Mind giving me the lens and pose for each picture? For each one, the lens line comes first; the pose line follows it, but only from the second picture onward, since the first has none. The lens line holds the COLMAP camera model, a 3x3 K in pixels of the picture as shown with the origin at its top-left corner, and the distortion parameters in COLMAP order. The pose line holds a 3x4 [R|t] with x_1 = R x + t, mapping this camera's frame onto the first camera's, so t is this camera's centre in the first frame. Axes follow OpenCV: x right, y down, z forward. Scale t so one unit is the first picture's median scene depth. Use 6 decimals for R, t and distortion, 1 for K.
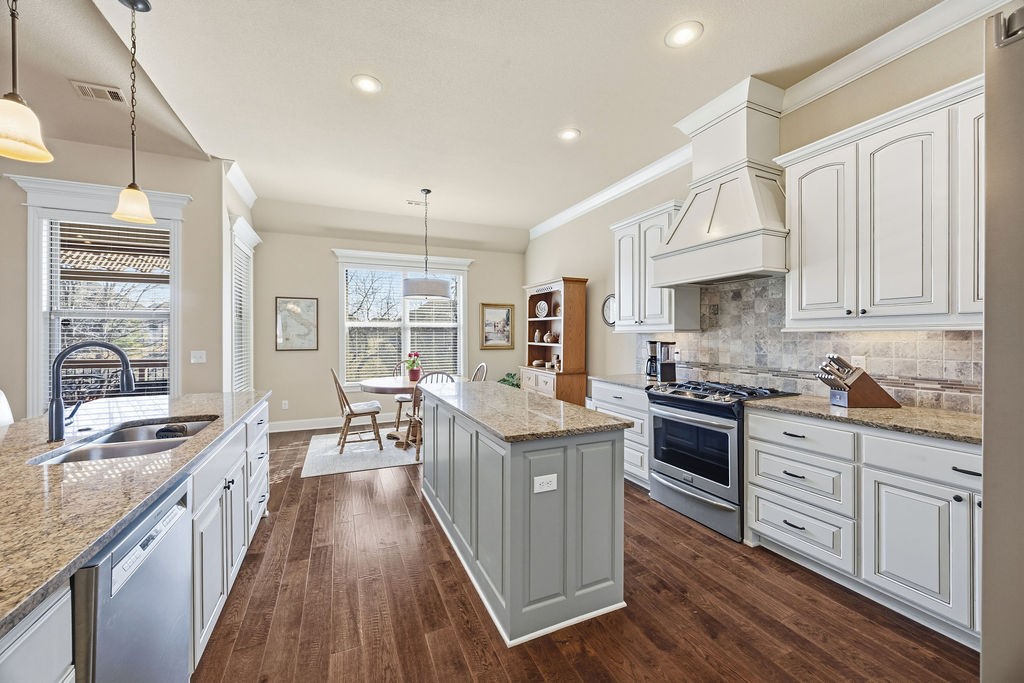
lens RADIAL K [[395.1, 0, 508.1], [0, 395.1, 338.6], [0, 0, 1]] dist [0.000964, 0.000167]
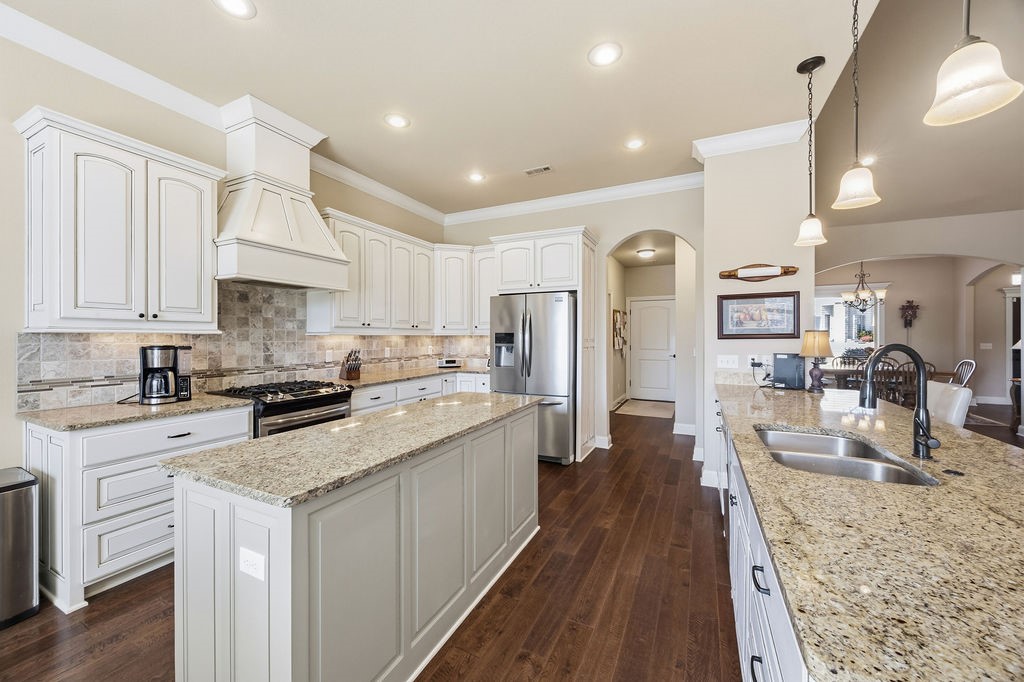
lens RADIAL K [[395.1, 0, 508.1], [0, 395.1, 338.1], [0, 0, 1]] dist [0.000964, 0.000167]
pose [[-0.653343, 0.004888, 0.757046, -0.646527], [0.010319, 0.999944, 0.002449, -0.002208], [-0.756992, 0.009412, -0.653356, 1.212316]]
